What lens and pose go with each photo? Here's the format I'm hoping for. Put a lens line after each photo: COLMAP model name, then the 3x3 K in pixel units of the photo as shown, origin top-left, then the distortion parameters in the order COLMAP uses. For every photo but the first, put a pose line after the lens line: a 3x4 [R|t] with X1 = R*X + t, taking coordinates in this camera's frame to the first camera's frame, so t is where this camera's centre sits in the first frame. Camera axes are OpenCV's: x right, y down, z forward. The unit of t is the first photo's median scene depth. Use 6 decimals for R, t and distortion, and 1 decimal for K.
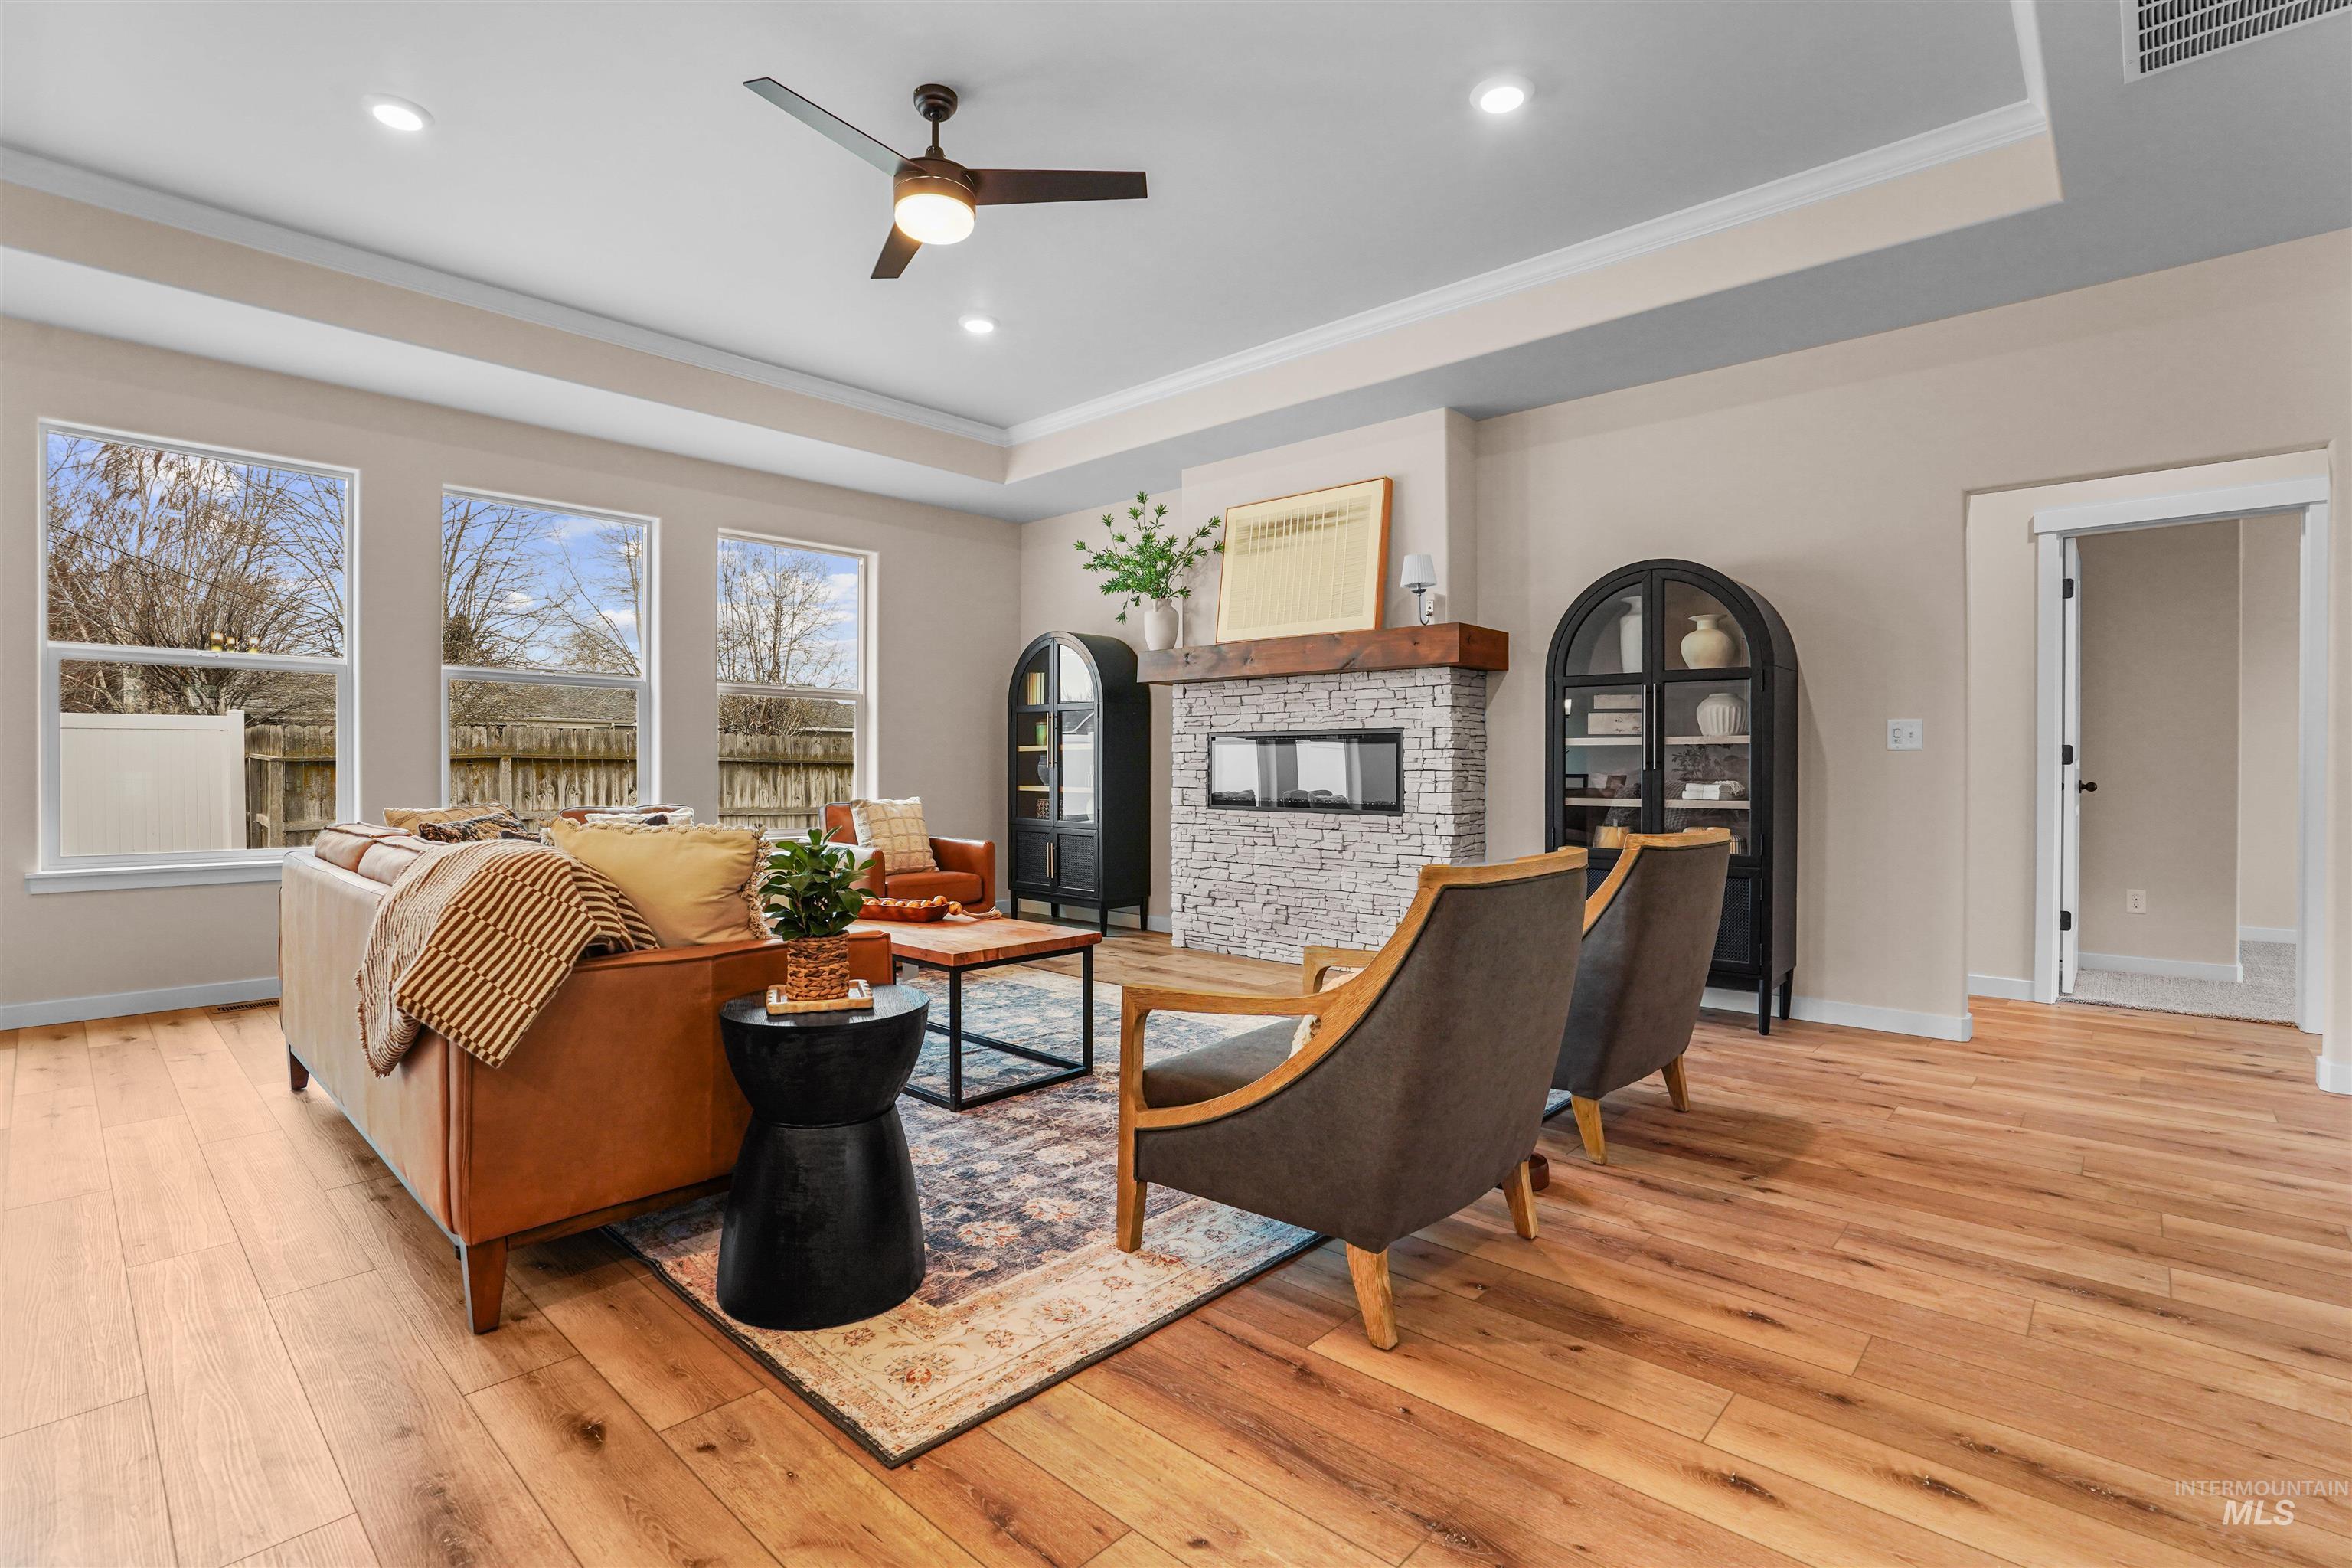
lens RADIAL K [[1080.8, 0, 1167.1], [0, 1080.8, 779.5], [0, 0, 1]] dist [-0.045961, 0.018147]
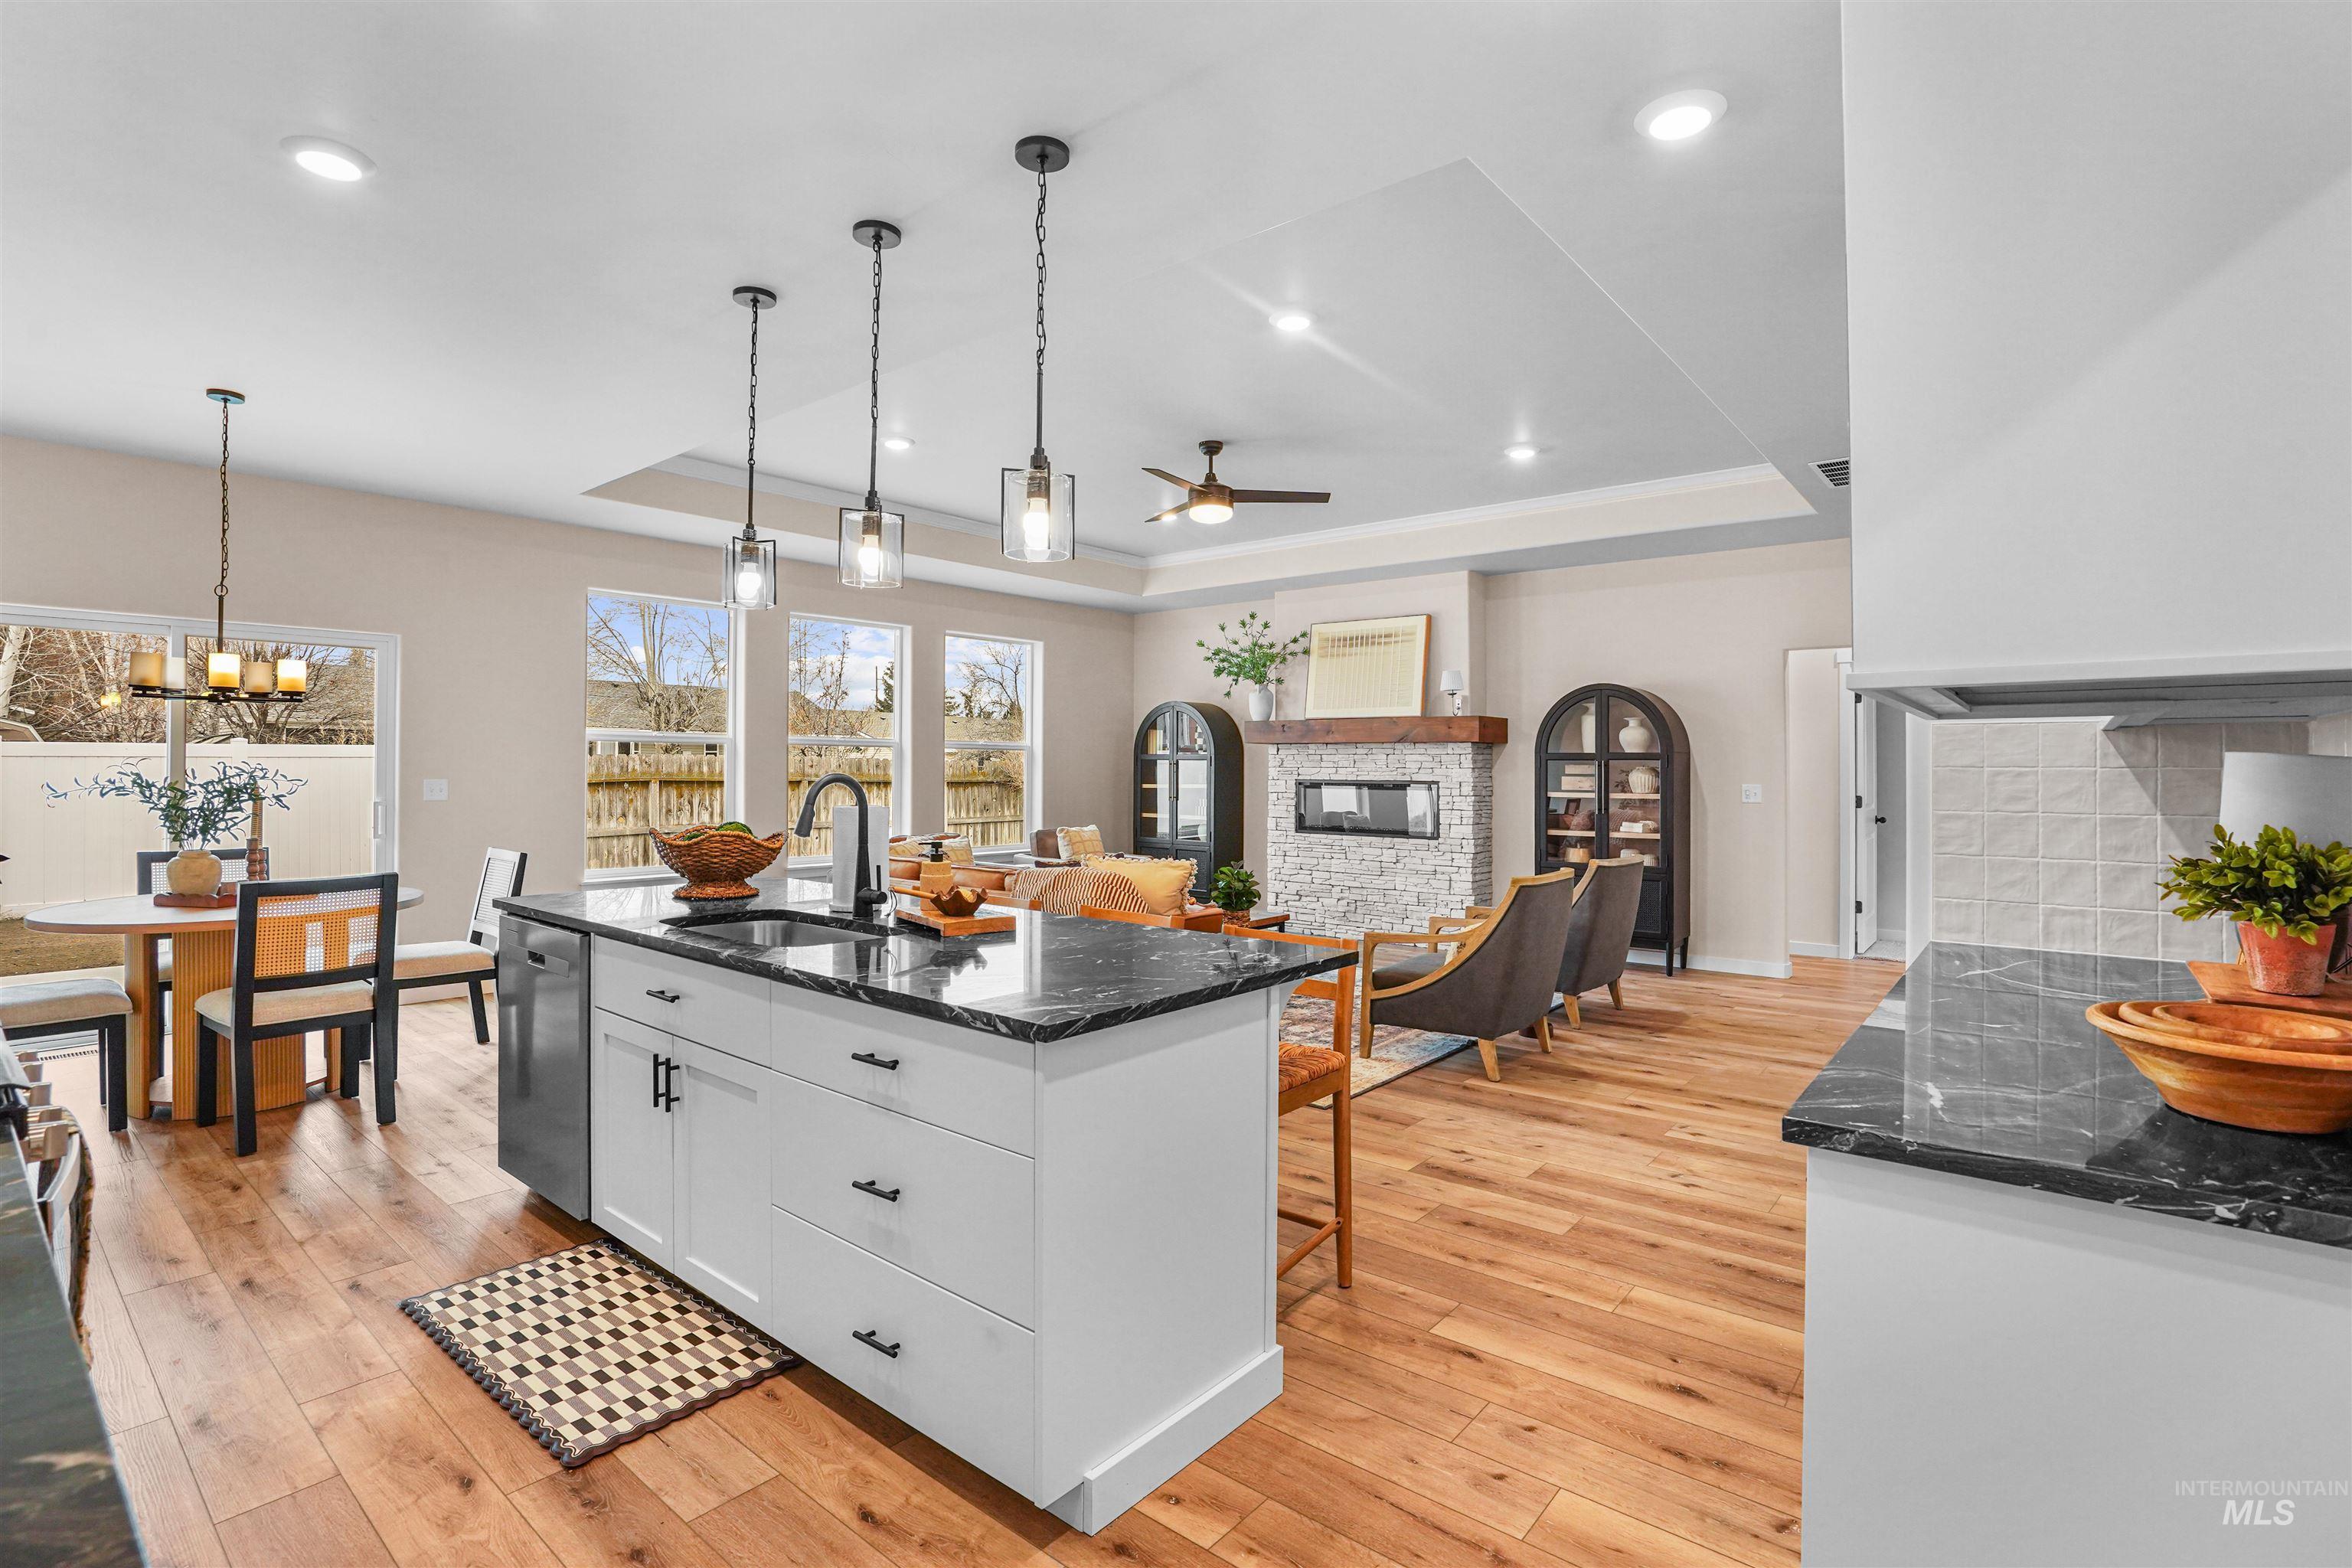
lens RADIAL K [[1097.3, 0, 1170.3], [0, 1097.3, 757.9], [0, 0, 1]] dist [-0.044636, 0.016665]
pose [[0.998716, 0.003014, 0.050574, -0.269289], [-0.002045, 0.999814, -0.019191, -0.058070], [-0.050623, 0.019063, 0.998536, -0.585587]]
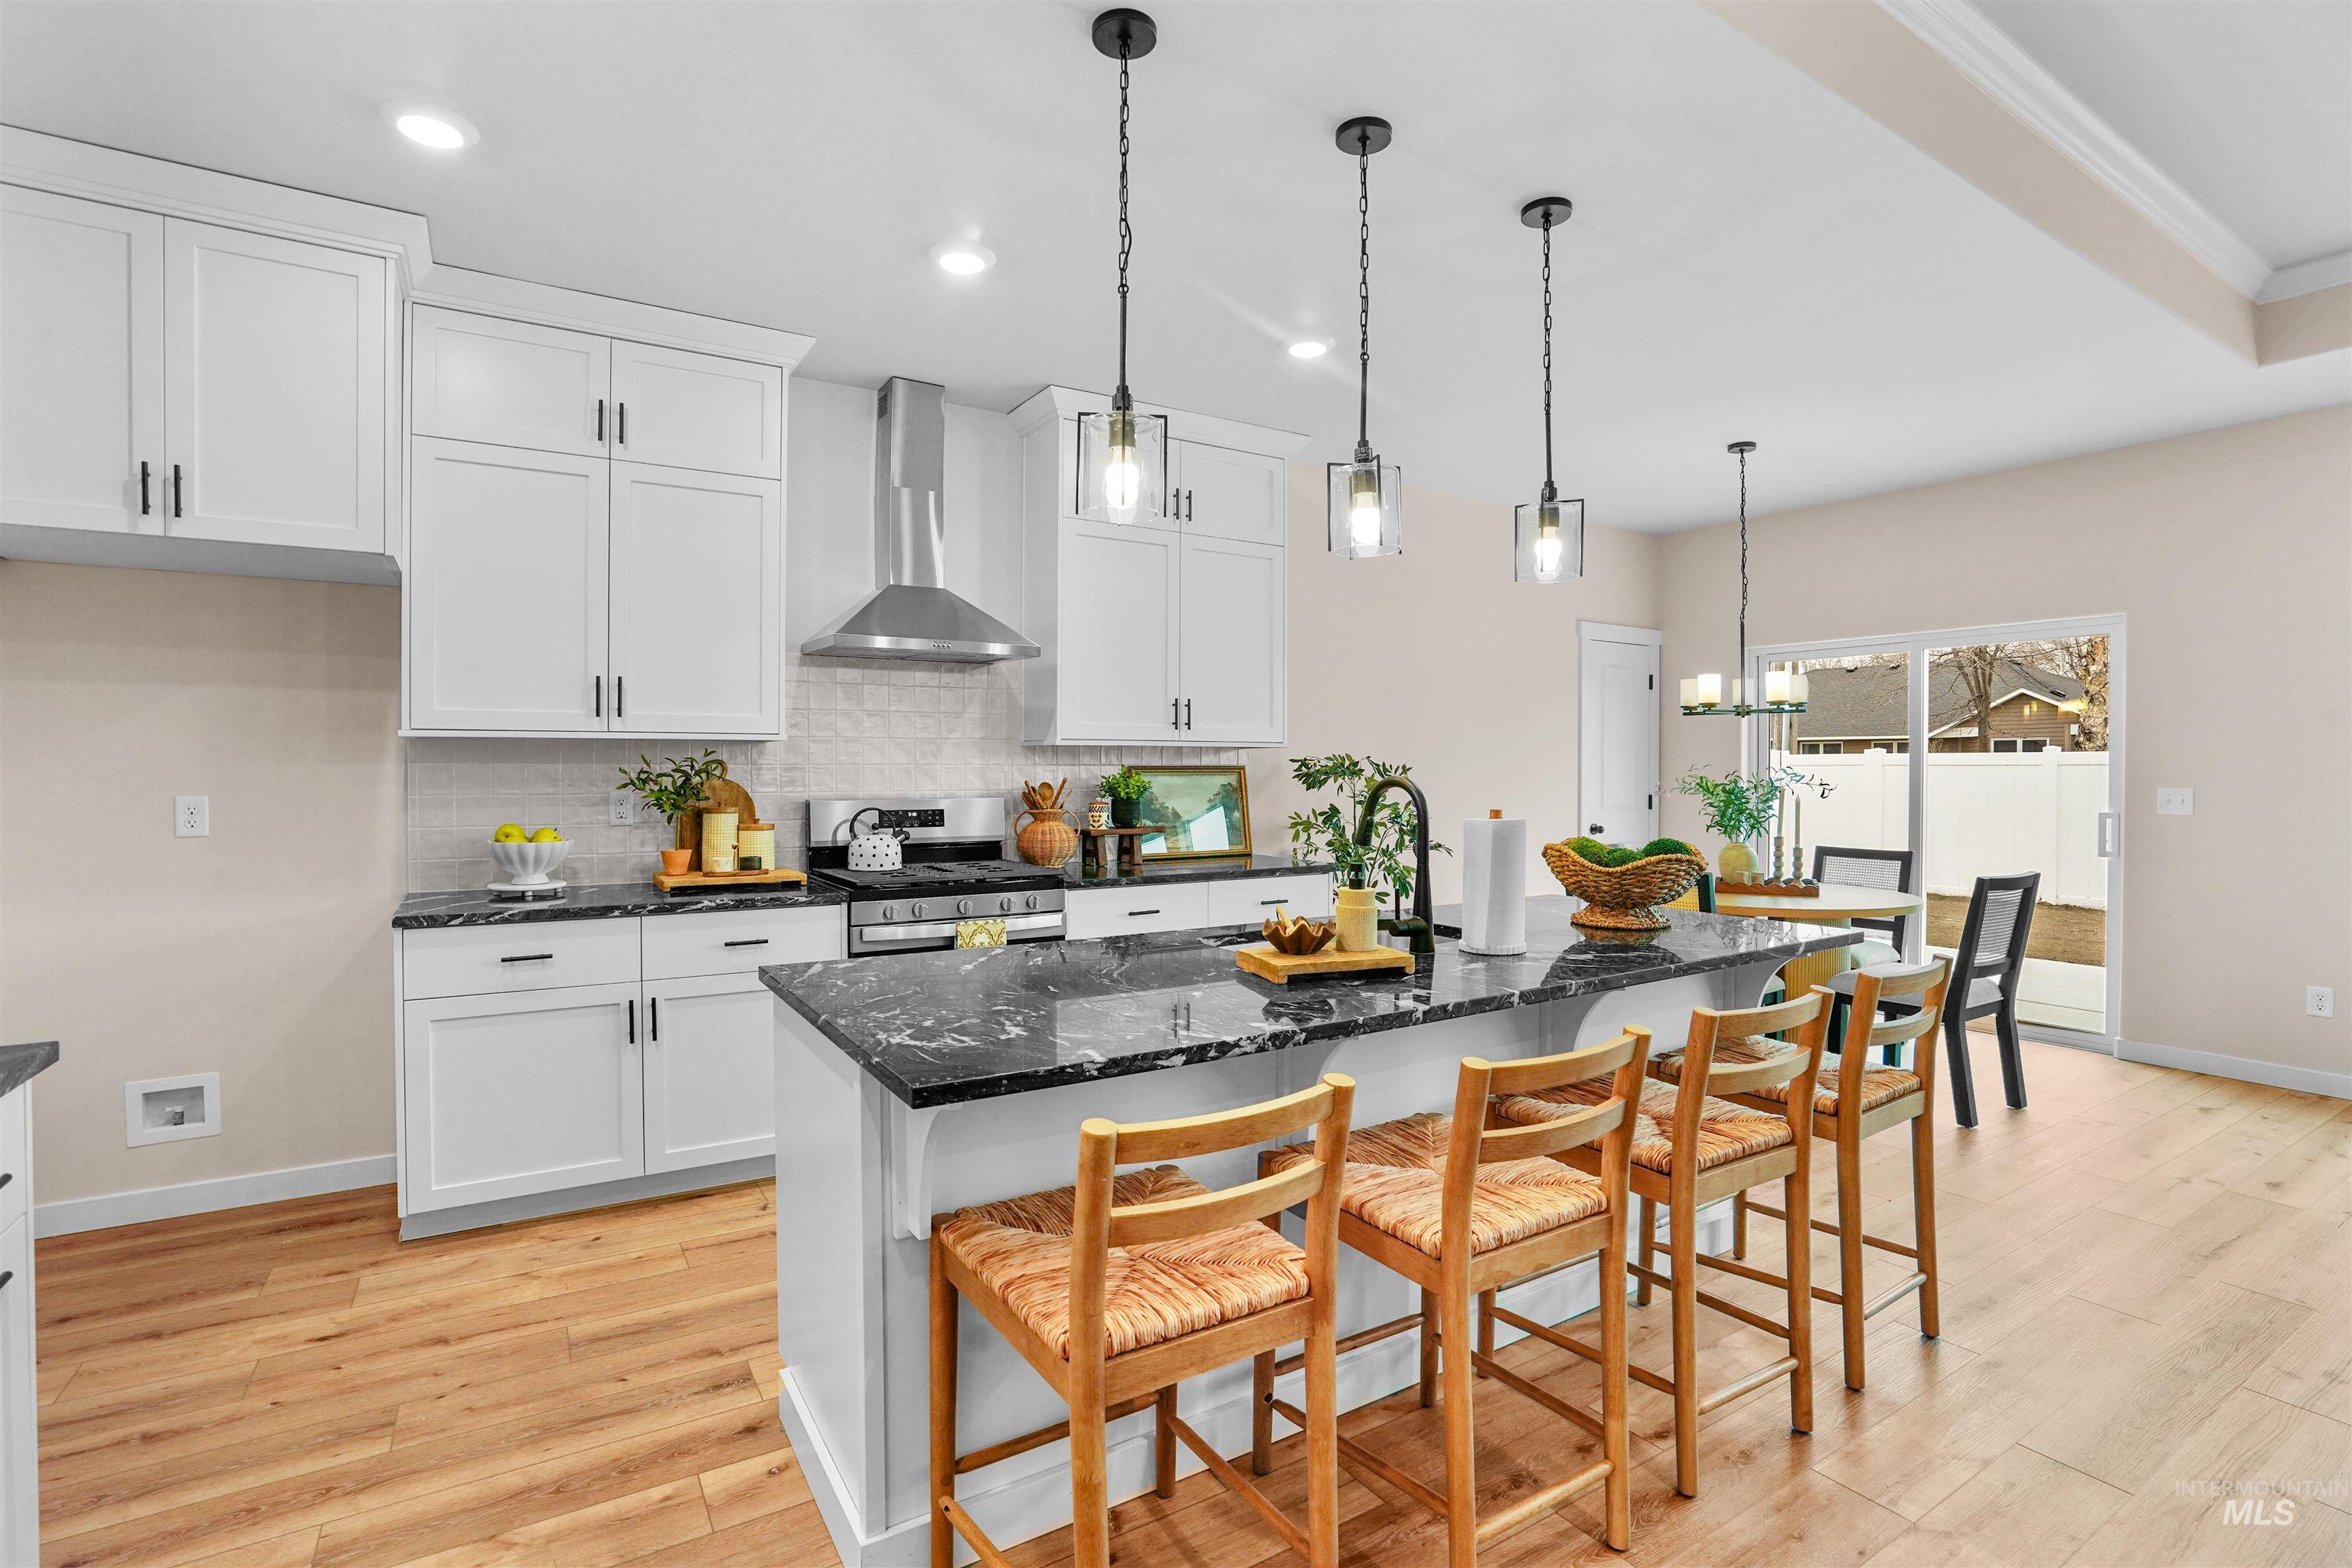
lens RADIAL K [[1100.4, 0, 1182.2], [0, 1100.4, 775.8], [0, 0, 1]] dist [-0.077976, 0.041387]
pose [[-0.257420, 0.004171, -0.966290, 0.135021], [-0.013395, 0.999879, 0.007885, -0.064064], [0.966207, 0.014973, -0.257333, 0.119043]]
